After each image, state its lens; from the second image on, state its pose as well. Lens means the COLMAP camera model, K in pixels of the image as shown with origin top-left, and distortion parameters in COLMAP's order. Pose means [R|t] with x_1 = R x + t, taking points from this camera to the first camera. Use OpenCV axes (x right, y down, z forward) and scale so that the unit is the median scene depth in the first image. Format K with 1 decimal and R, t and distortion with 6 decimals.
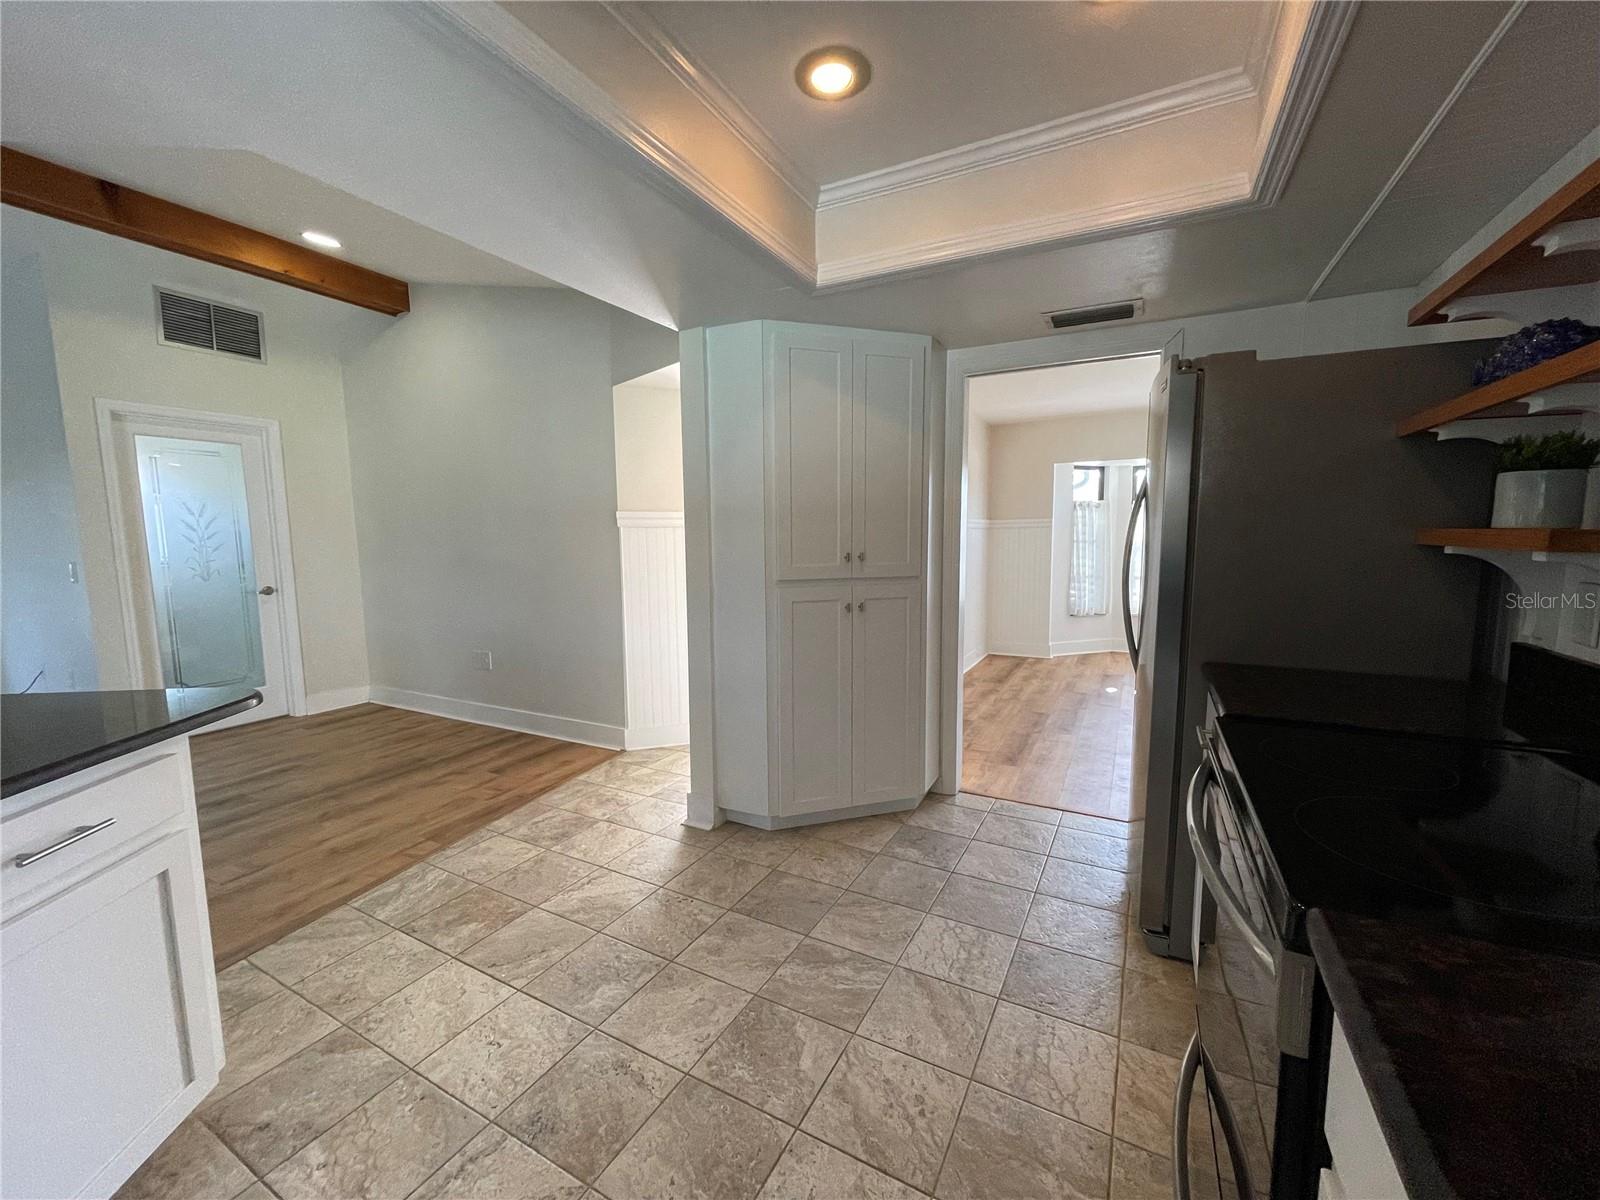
lens RADIAL K [[638.2, 0, 804.5], [0, 638.2, 604.3], [0, 0, 1]] dist [-0.000824, 0.000269]
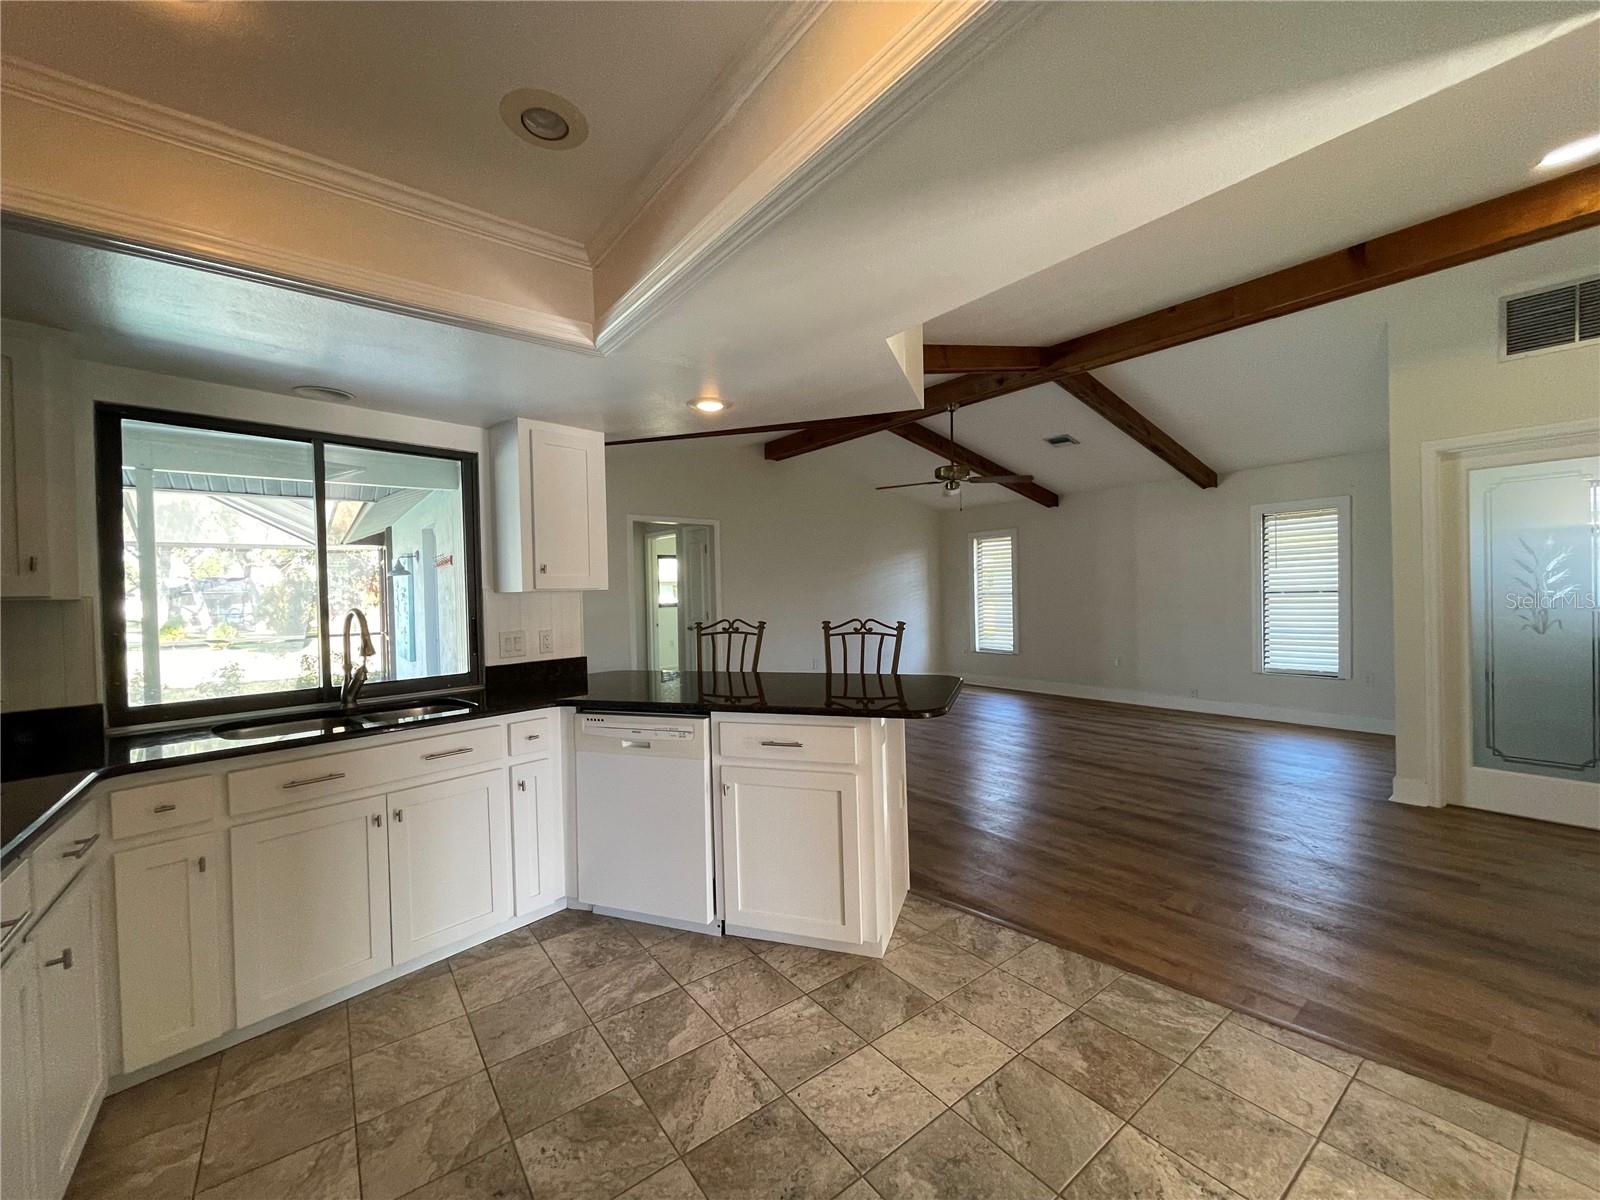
lens RADIAL K [[643.8, 0, 802.8], [0, 643.8, 599.4], [0, 0, 1]] dist [-0.001397, -0.000010]
pose [[-0.415276, 0.029233, -0.909226, 0.462263], [-0.073016, 0.995188, 0.065345, -0.157095], [0.906760, 0.093524, -0.411143, 1.181896]]
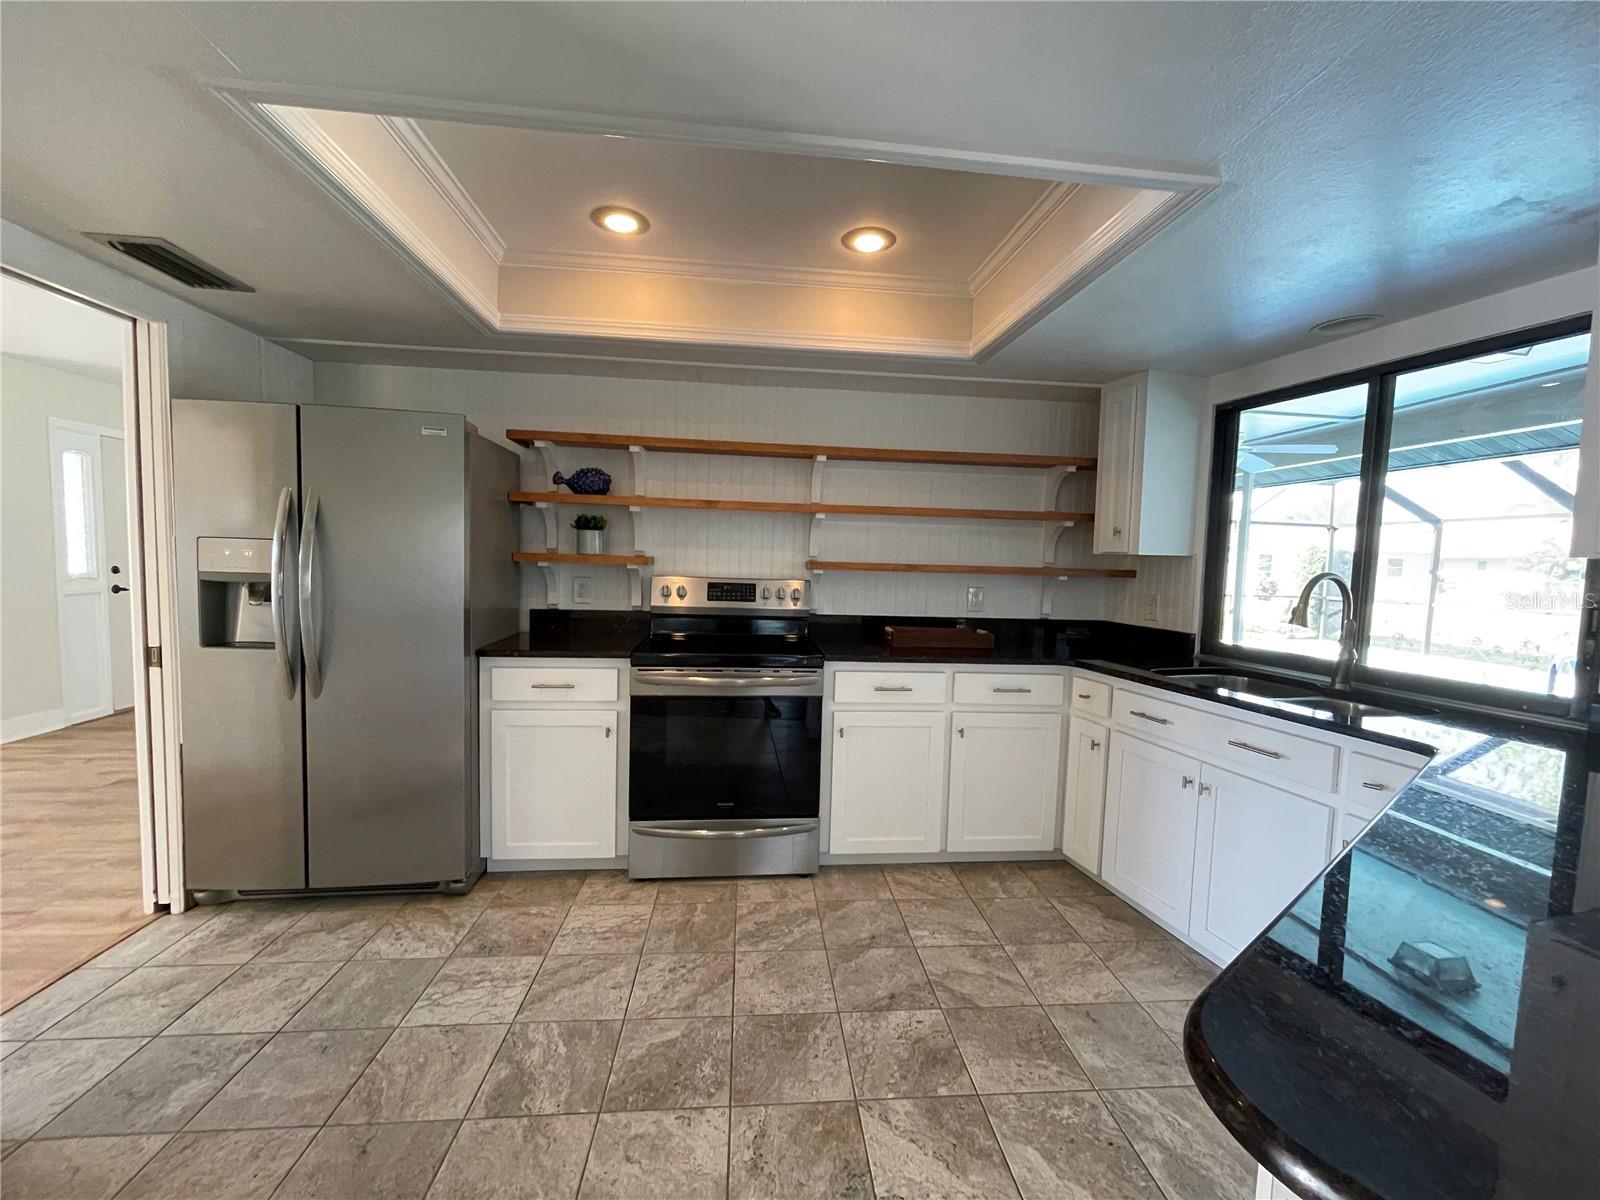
lens RADIAL K [[643.8, 0, 802.8], [0, 643.8, 599.4], [0, 0, 1]] dist [-0.001397, -0.000010]
pose [[-0.547939, -0.064054, 0.834063, -0.914026], [0.067105, 0.990485, 0.120152, -0.135319], [-0.833823, 0.121806, -0.538427, 1.201472]]
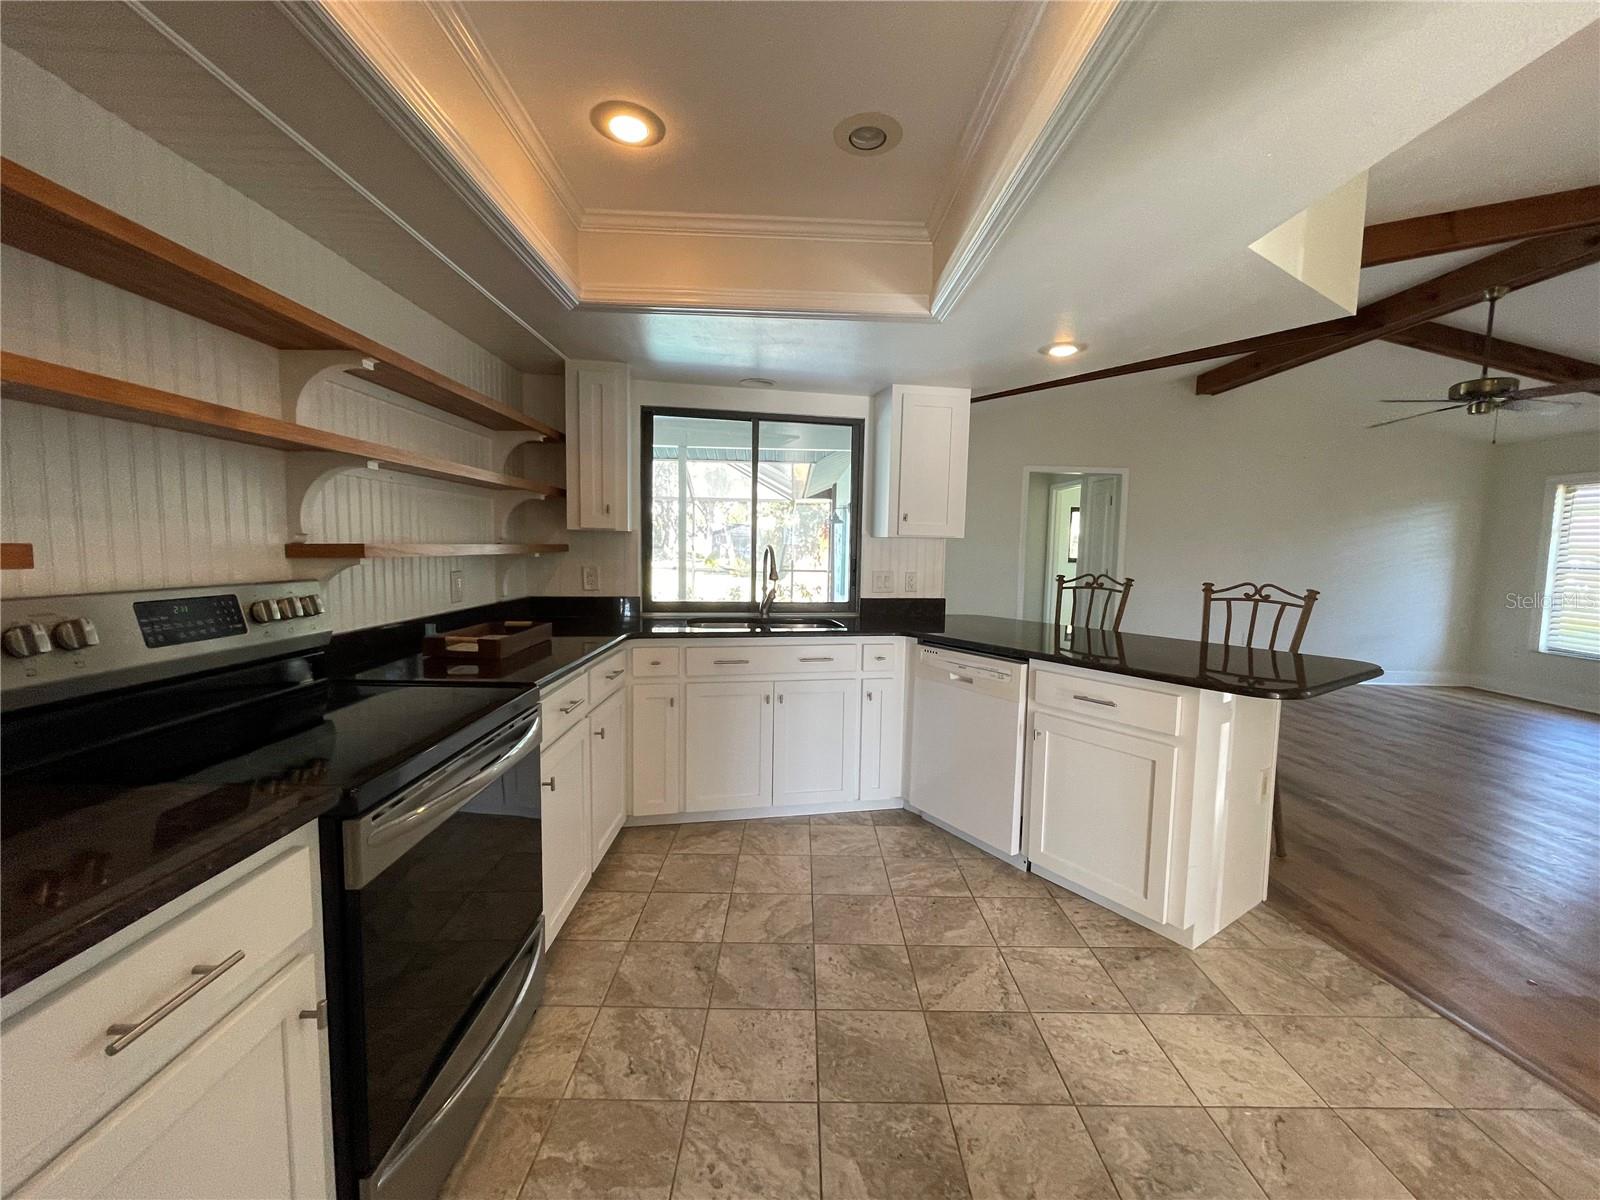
lens RADIAL K [[643.8, 0, 802.8], [0, 643.8, 599.4], [0, 0, 1]] dist [-0.001397, -0.000010]
pose [[-0.879176, 0.030878, -0.475496, 0.406186], [-0.064068, 0.981177, 0.182175, -0.167305], [0.472170, 0.190628, -0.860649, 1.424915]]
